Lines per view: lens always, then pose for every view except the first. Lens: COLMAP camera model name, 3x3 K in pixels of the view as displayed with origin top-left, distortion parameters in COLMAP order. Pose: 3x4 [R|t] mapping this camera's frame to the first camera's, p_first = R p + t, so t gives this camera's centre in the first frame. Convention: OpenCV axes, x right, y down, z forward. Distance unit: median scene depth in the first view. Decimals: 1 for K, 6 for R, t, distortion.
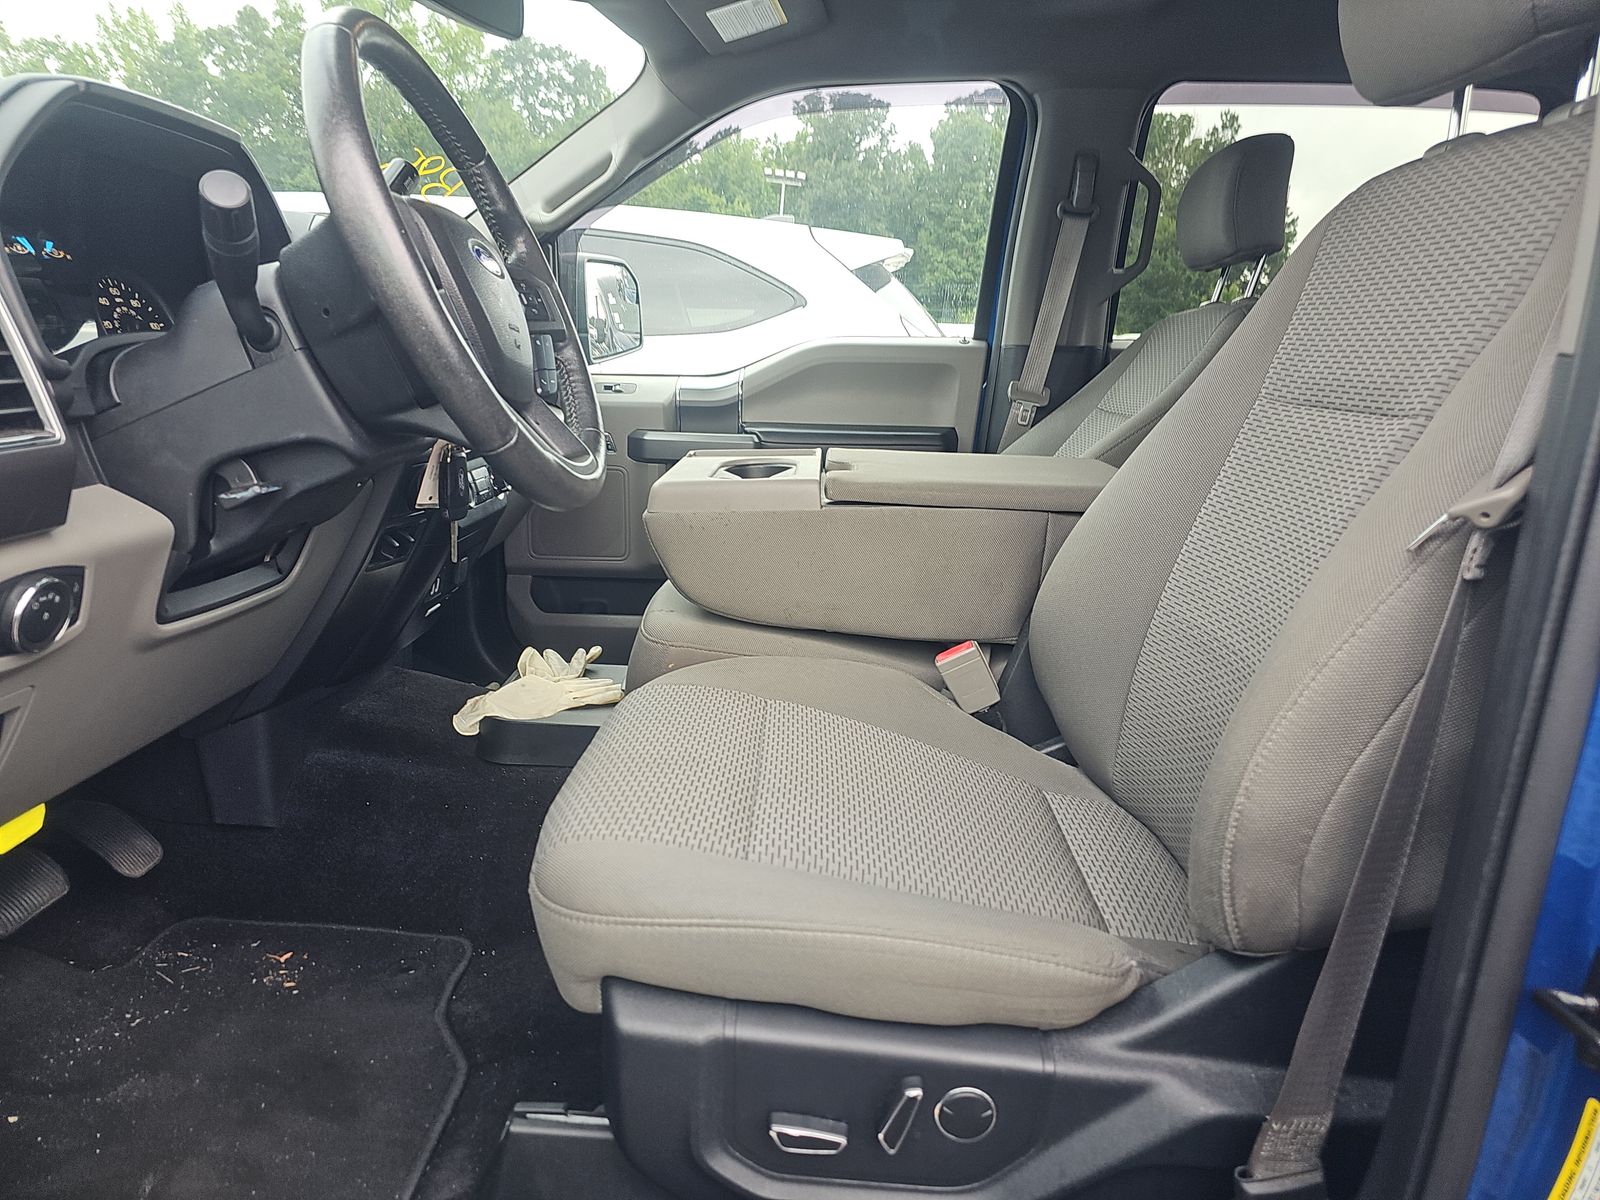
lens RADIAL K [[1069.7, 0, 808.7], [0, 1069.7, 604.2], [0, 0, 1]] dist [0.040038, -0.033477]
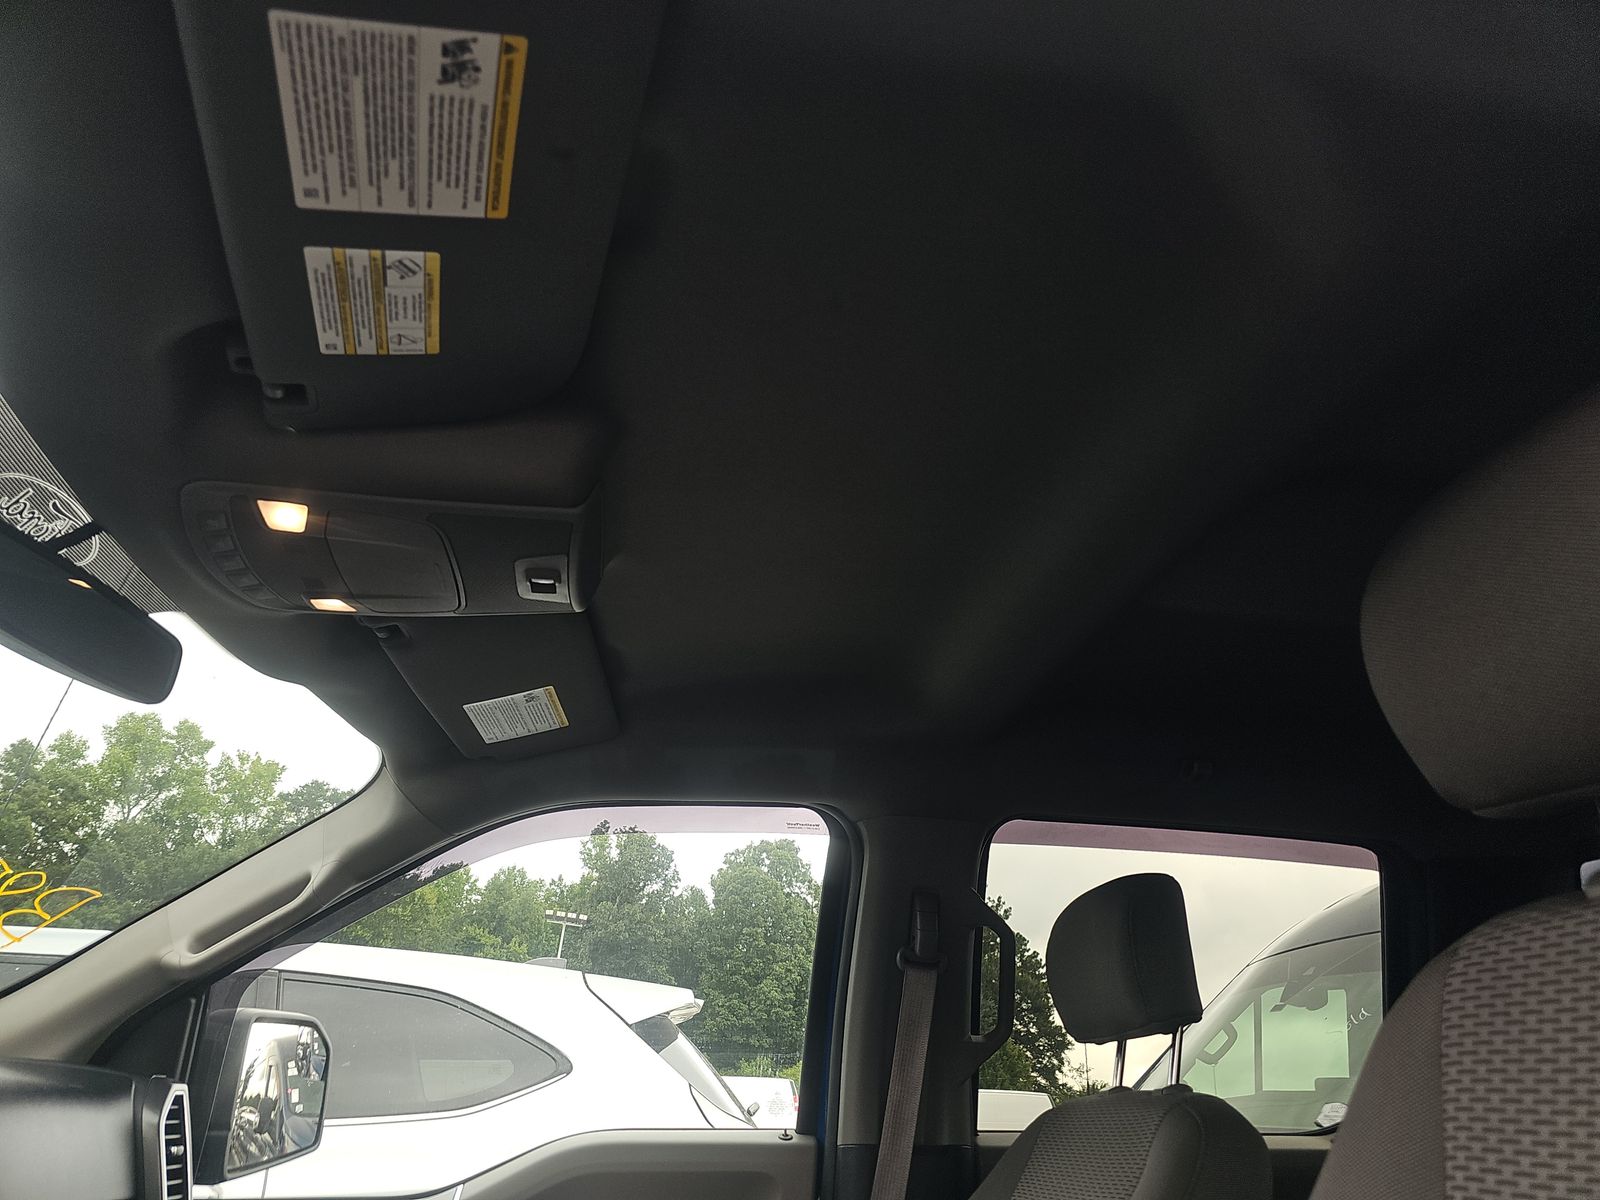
lens RADIAL K [[1069.7, 0, 794.0], [0, 1069.7, 599.8], [0, 0, 1]] dist [0.040038, -0.033477]
pose [[0.983725, 0.072490, 0.164408, 0.003941], [0.045095, 0.786116, -0.616432, -0.052098], [-0.173928, 0.613814, 0.770053, 0.140652]]
